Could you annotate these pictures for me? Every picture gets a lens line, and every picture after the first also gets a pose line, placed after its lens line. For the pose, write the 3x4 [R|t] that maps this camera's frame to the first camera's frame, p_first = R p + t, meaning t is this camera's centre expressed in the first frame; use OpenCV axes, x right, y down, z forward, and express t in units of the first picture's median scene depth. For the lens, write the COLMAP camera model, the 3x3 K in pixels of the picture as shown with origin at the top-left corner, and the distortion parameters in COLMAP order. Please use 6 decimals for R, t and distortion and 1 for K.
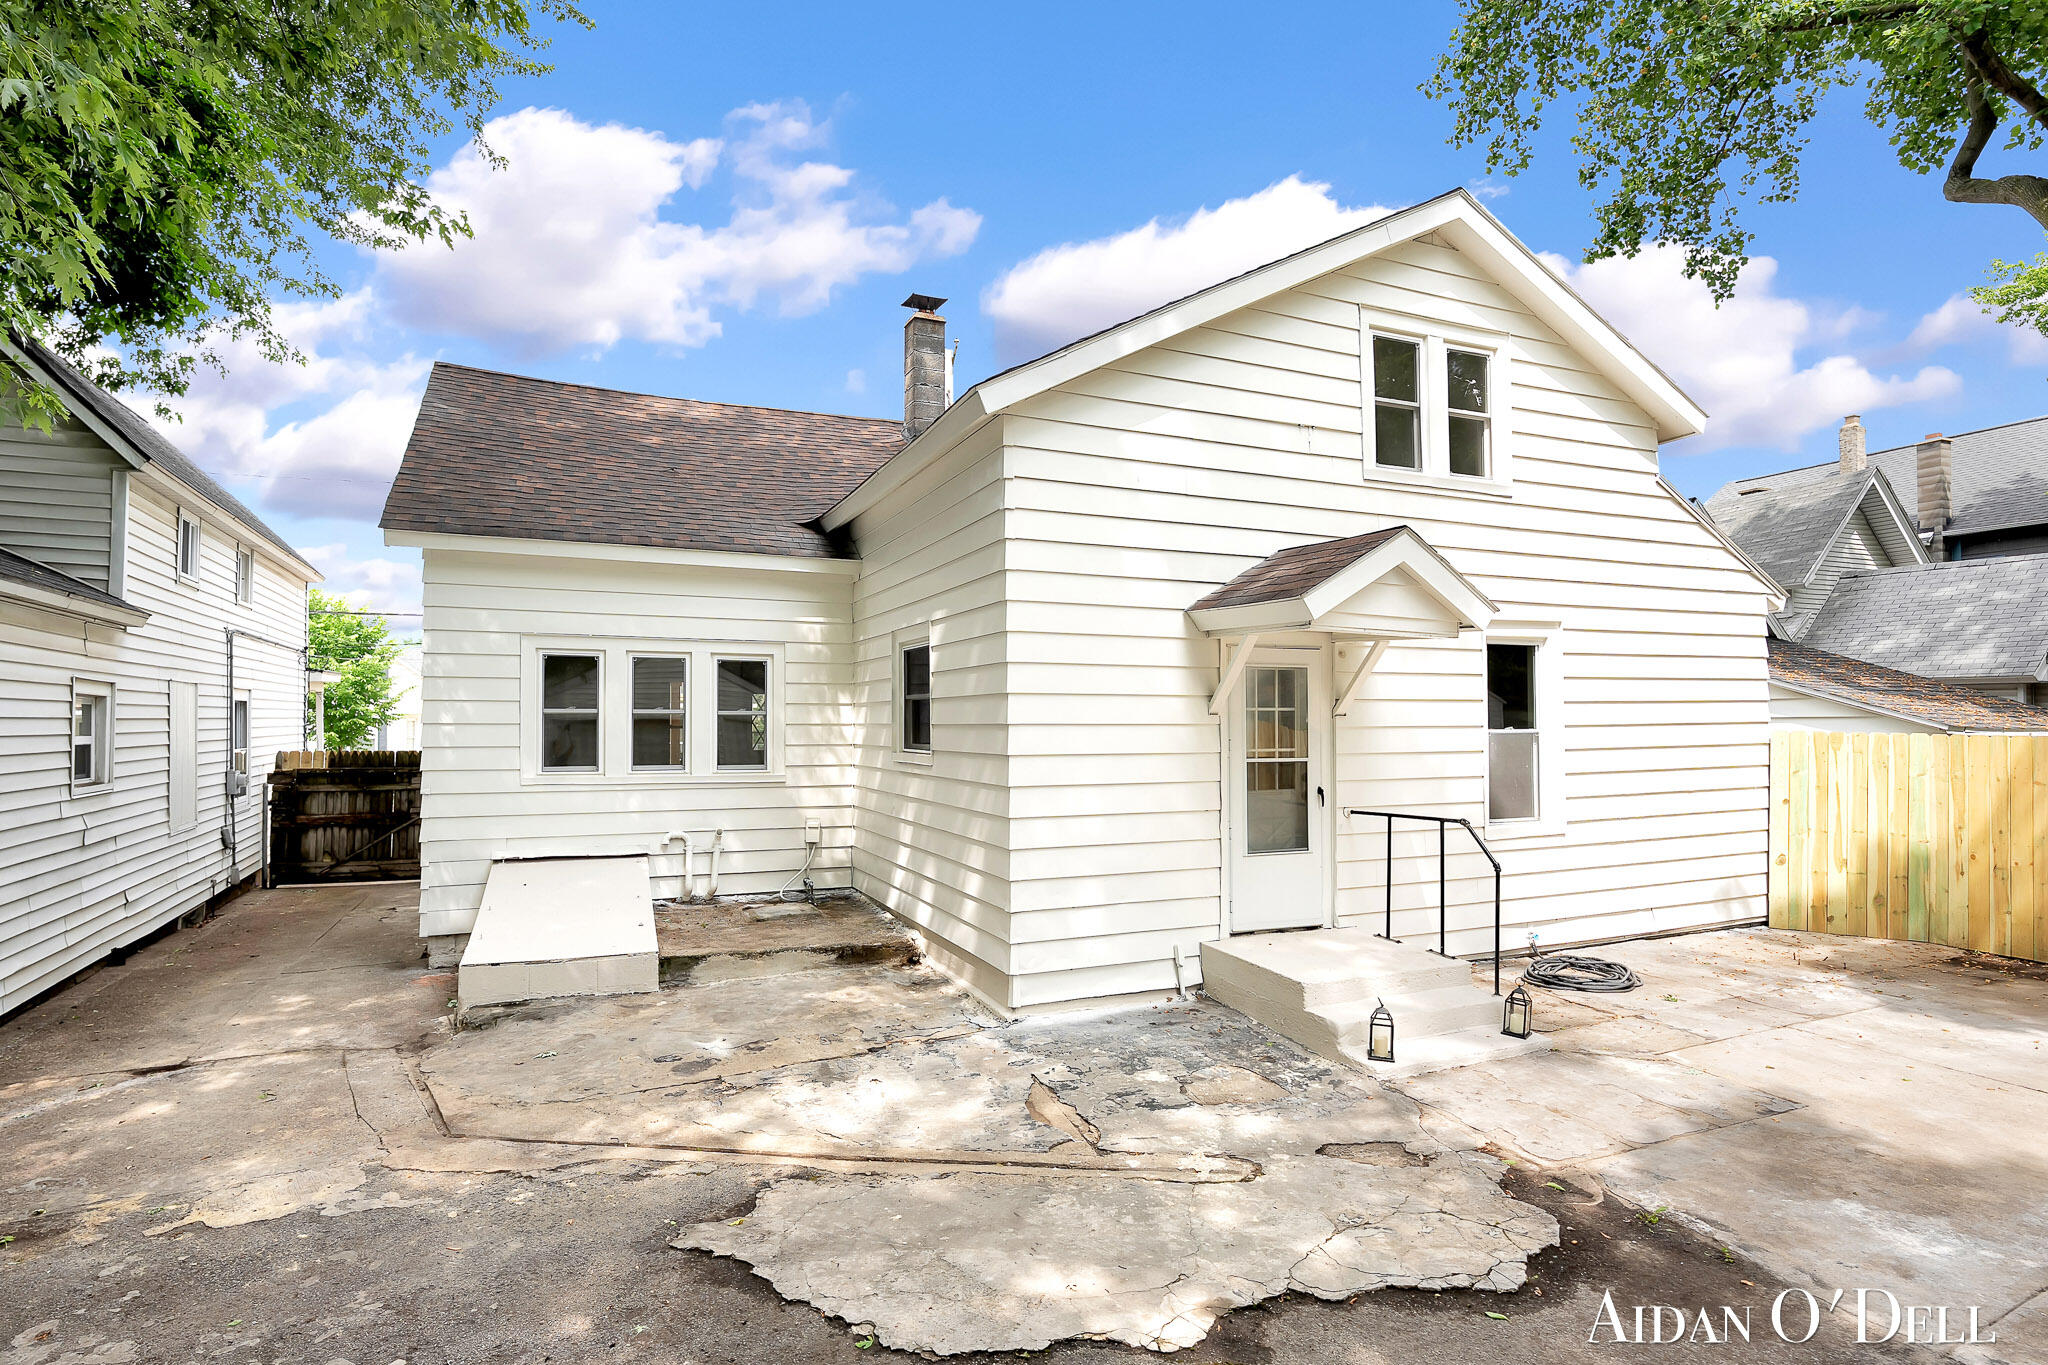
lens RADIAL K [[1052.9, 0, 1024.4], [0, 1052.9, 699.1], [0, 0, 1]] dist [0.001505, -0.000225]
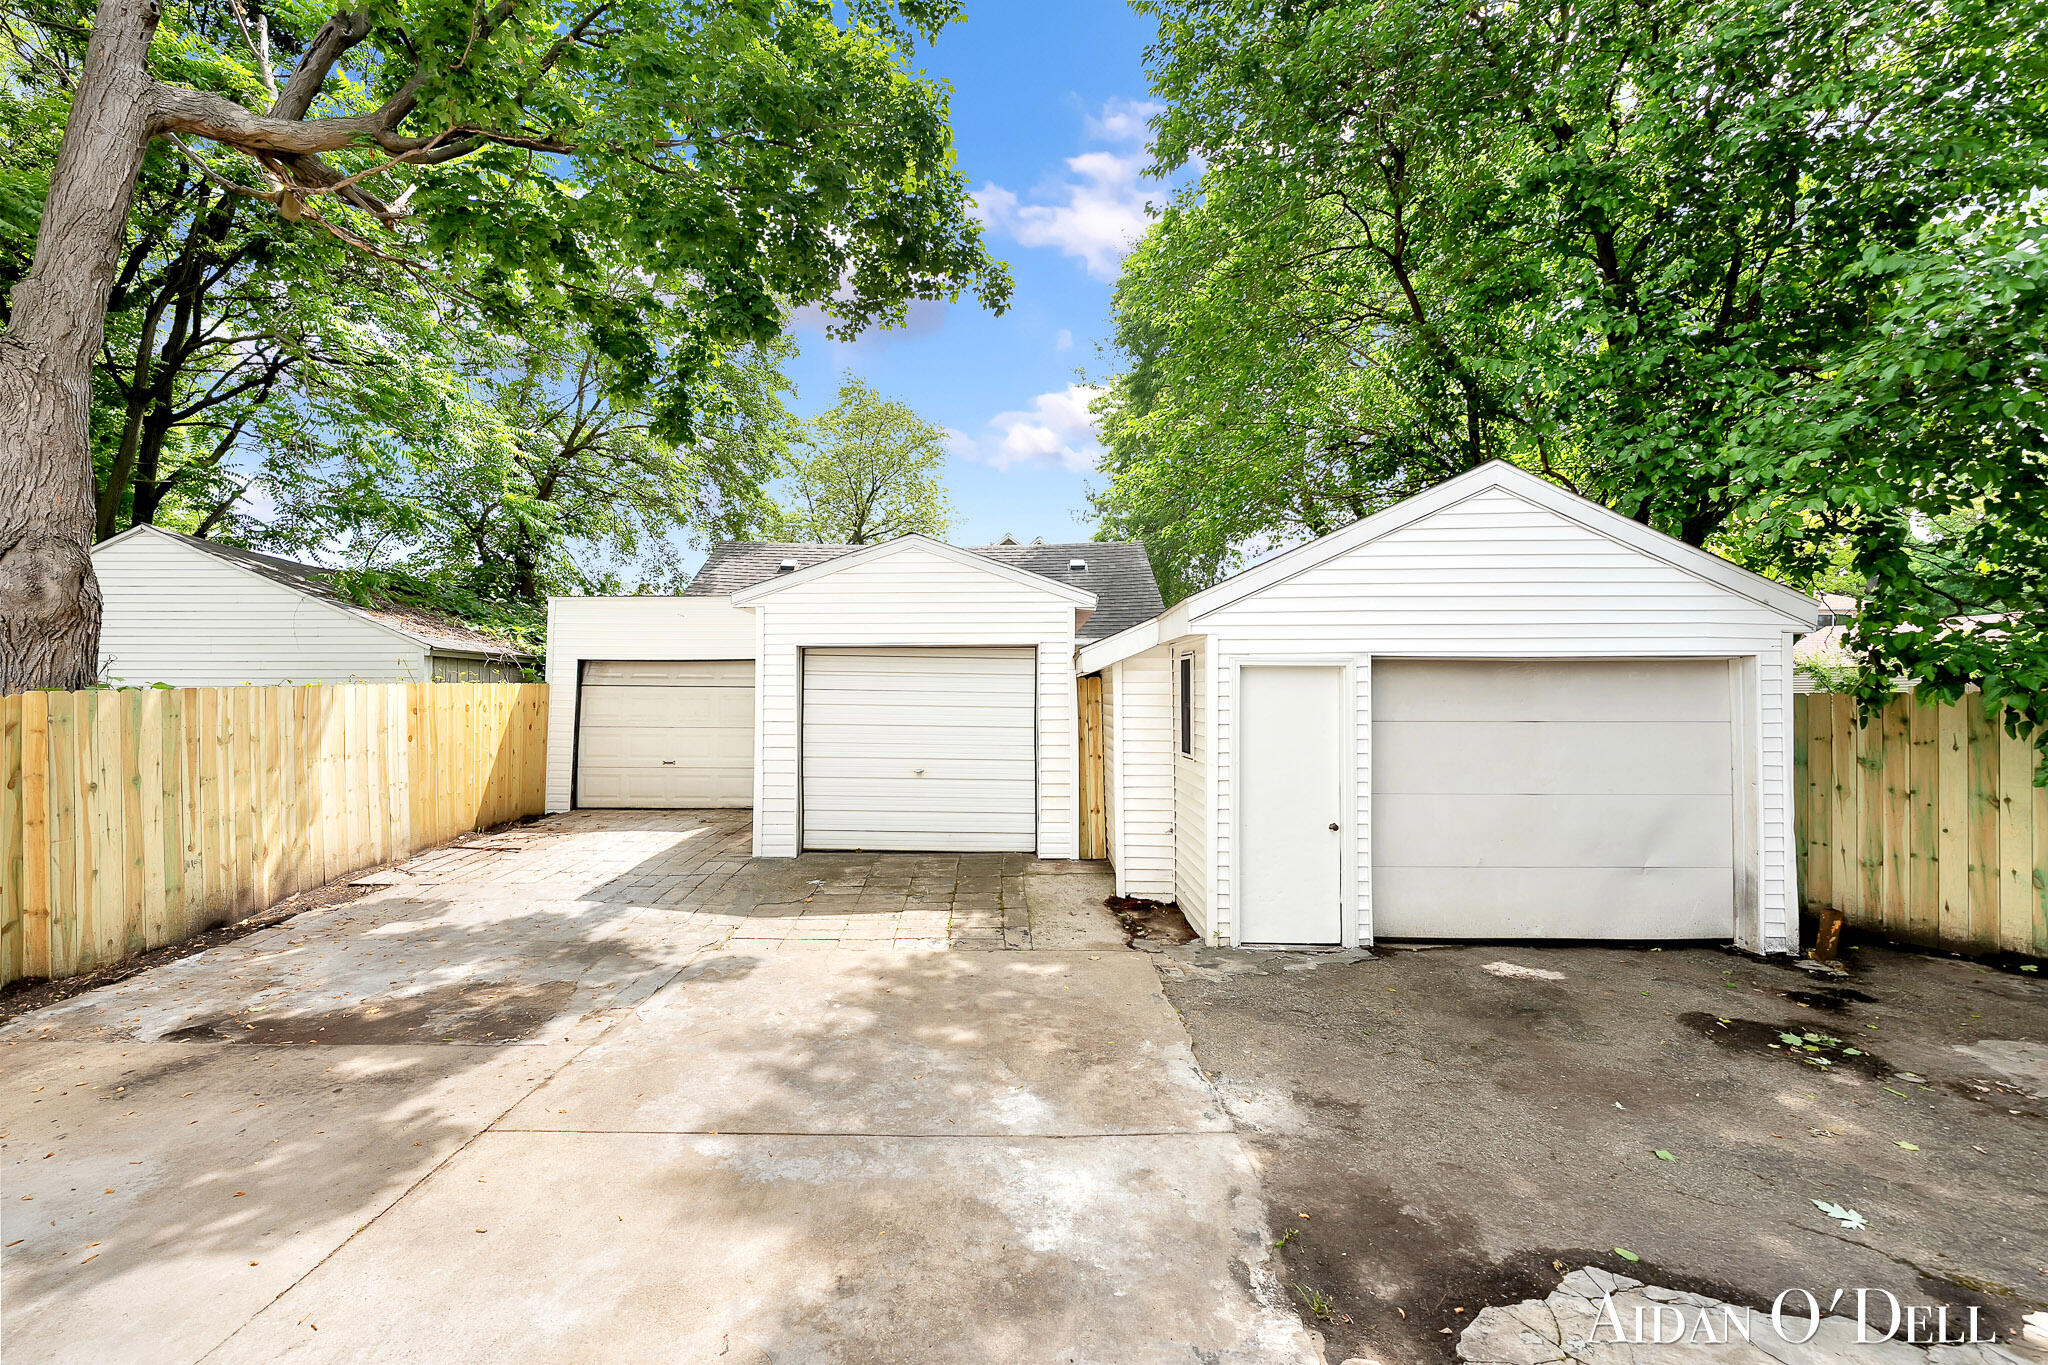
lens RADIAL K [[822.0, 0, 1017.1], [0, 822.0, 673.4], [0, 0, 1]] dist [0.001184, 0.000165]
pose [[-0.911684, 0.007606, 0.410822, 0.294114], [-0.009847, 0.999137, -0.040350, 0.035357], [-0.410774, -0.040832, -0.910822, 0.890698]]
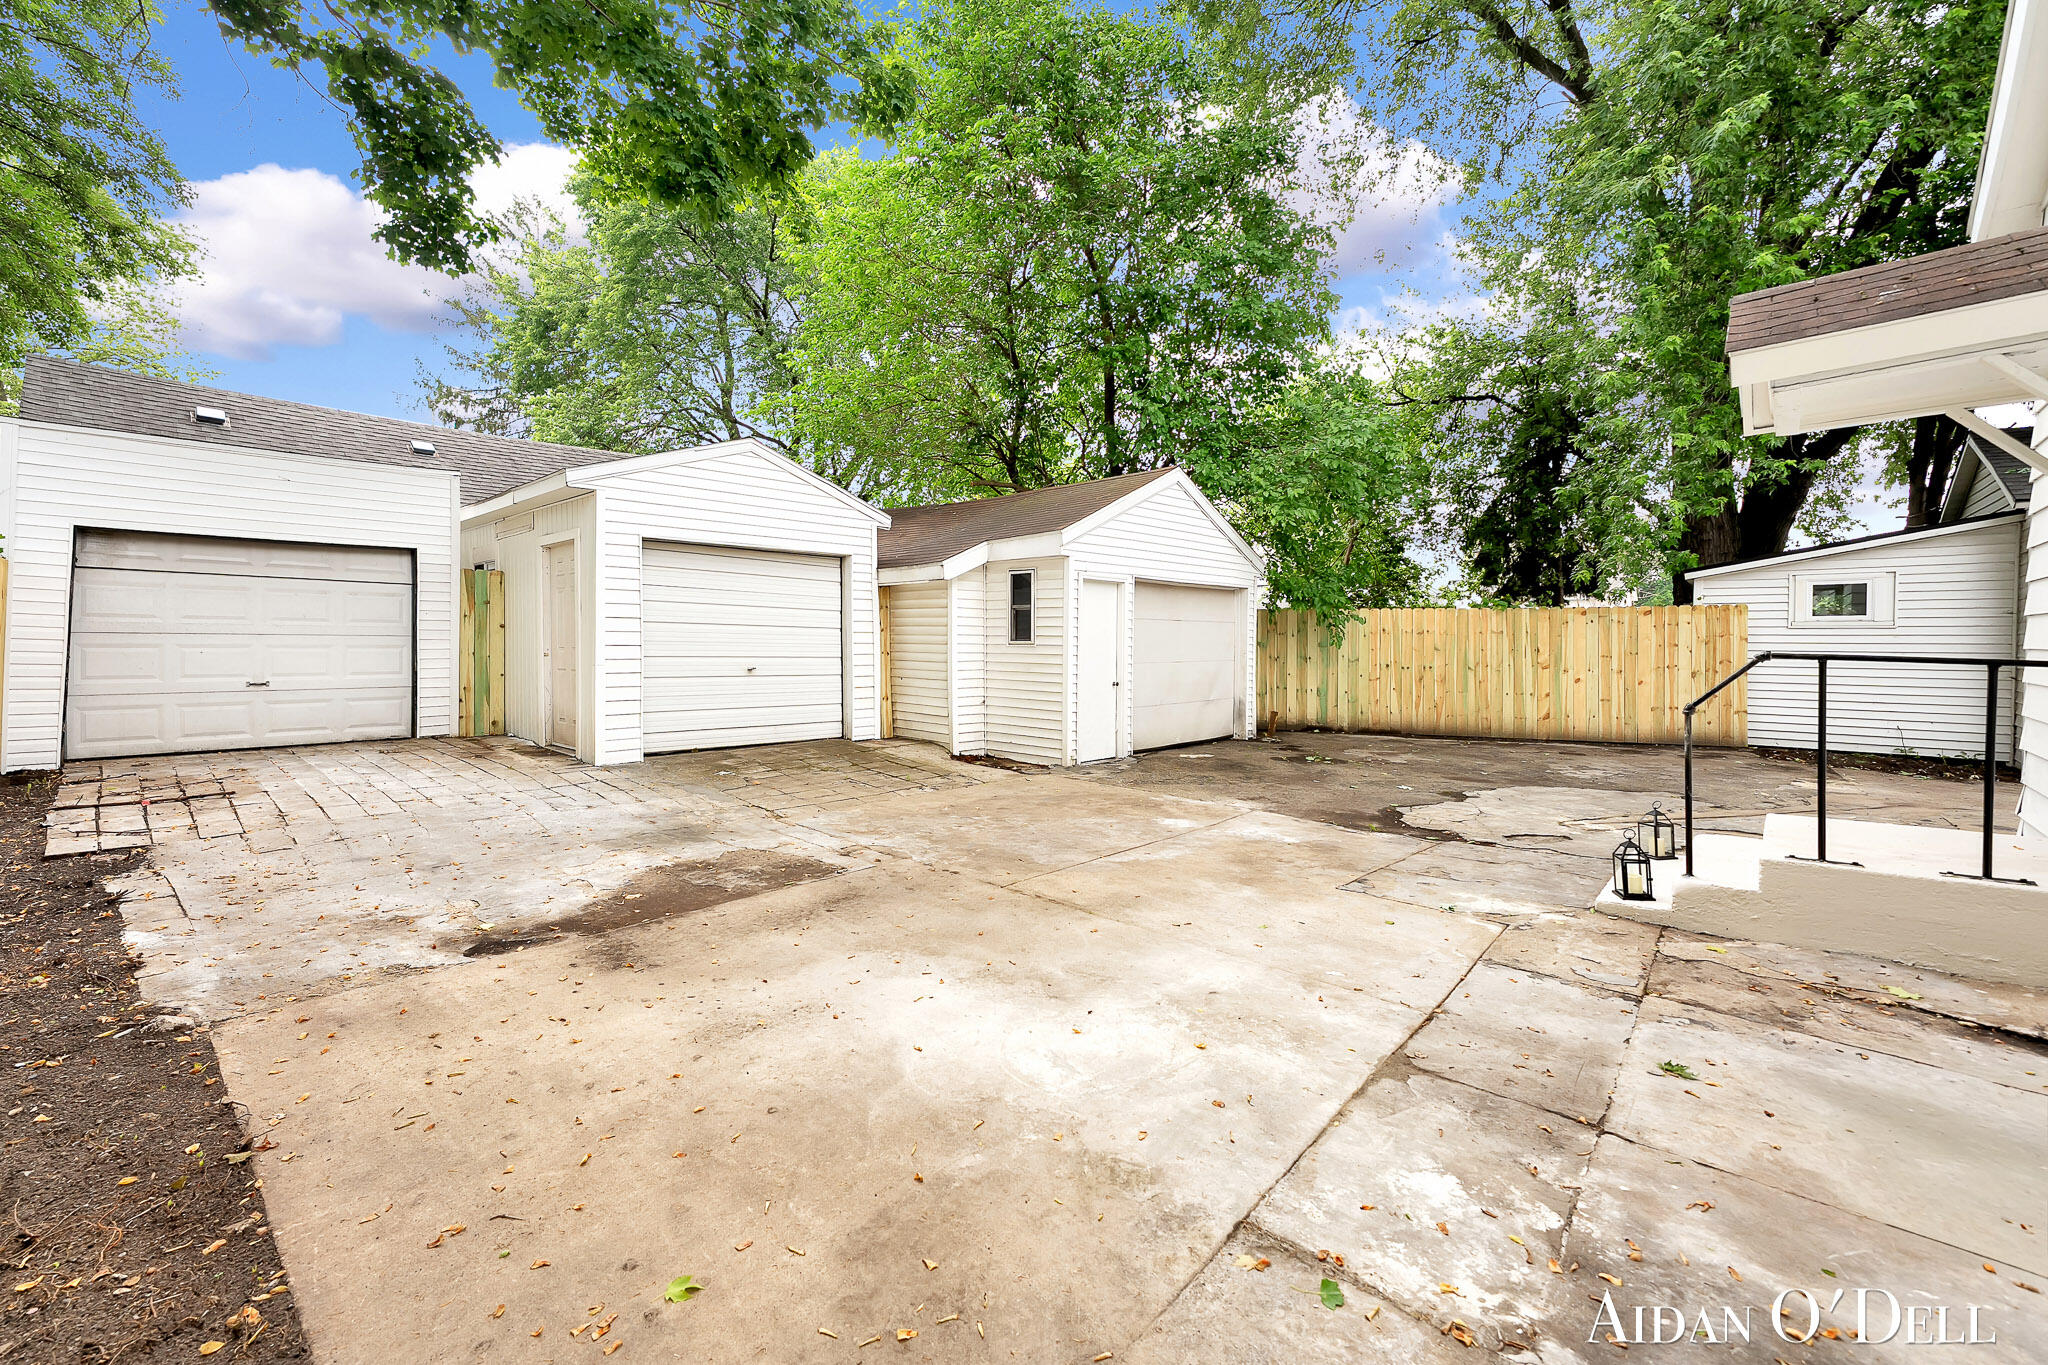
lens RADIAL K [[838.9, 0, 1003.8], [0, 838.9, 641.3], [0, 0, 1]] dist [0.001727, 0.000230]
pose [[-0.925469, -0.005085, -0.378790, 0.946232], [0.000404, 0.999896, -0.014412, 0.098544], [0.378823, -0.013491, -0.925371, 1.140171]]
